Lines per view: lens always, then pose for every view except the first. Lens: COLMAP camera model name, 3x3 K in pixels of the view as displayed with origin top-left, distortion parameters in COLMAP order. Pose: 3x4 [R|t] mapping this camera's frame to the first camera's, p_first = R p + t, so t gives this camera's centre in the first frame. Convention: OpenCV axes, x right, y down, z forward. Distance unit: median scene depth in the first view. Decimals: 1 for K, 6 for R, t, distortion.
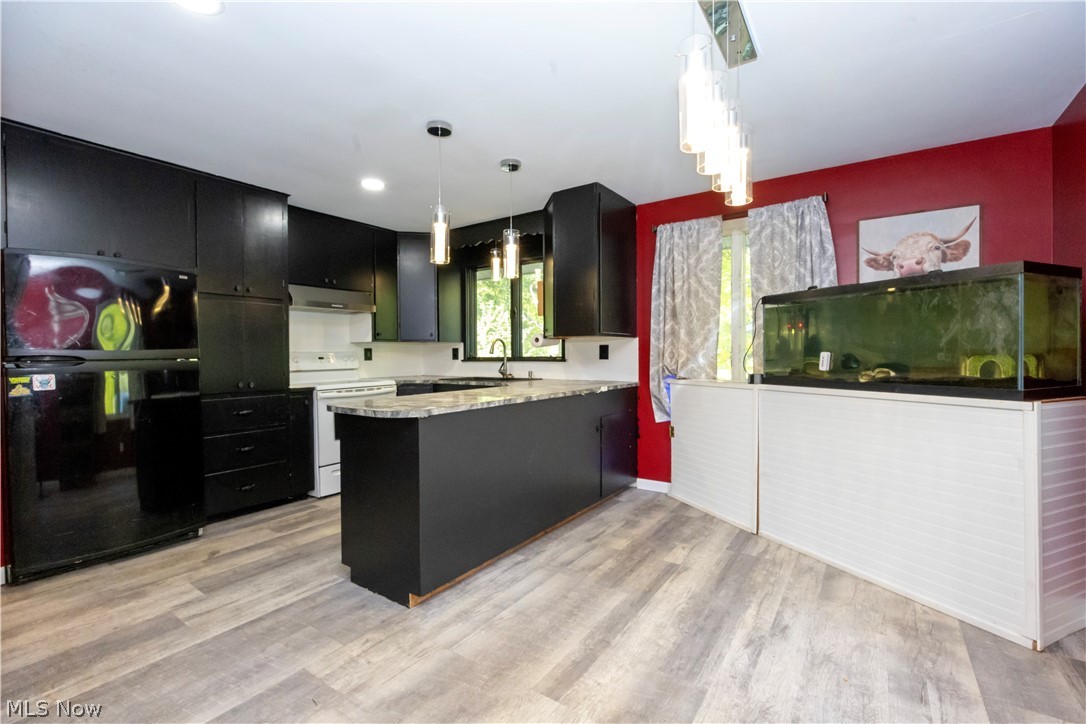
lens RADIAL K [[485.4, 0, 541.3], [0, 485.4, 363.4], [0, 0, 1]] dist [-0.013083, -0.000406]
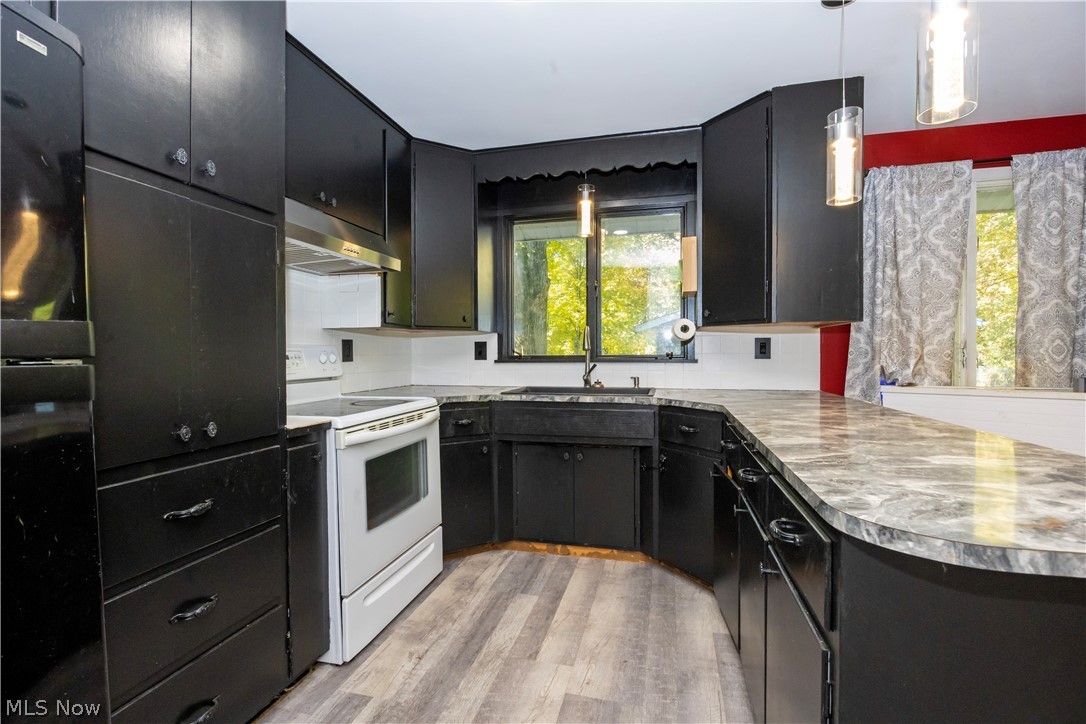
lens RADIAL K [[485.4, 0, 542.6], [0, 485.4, 360.6], [0, 0, 1]] dist [-0.013083, -0.000406]
pose [[0.933063, -0.003613, 0.359696, -0.410856], [0.005550, 0.999975, -0.004353, -0.004292], [-0.359671, 0.006057, 0.933059, 0.470978]]
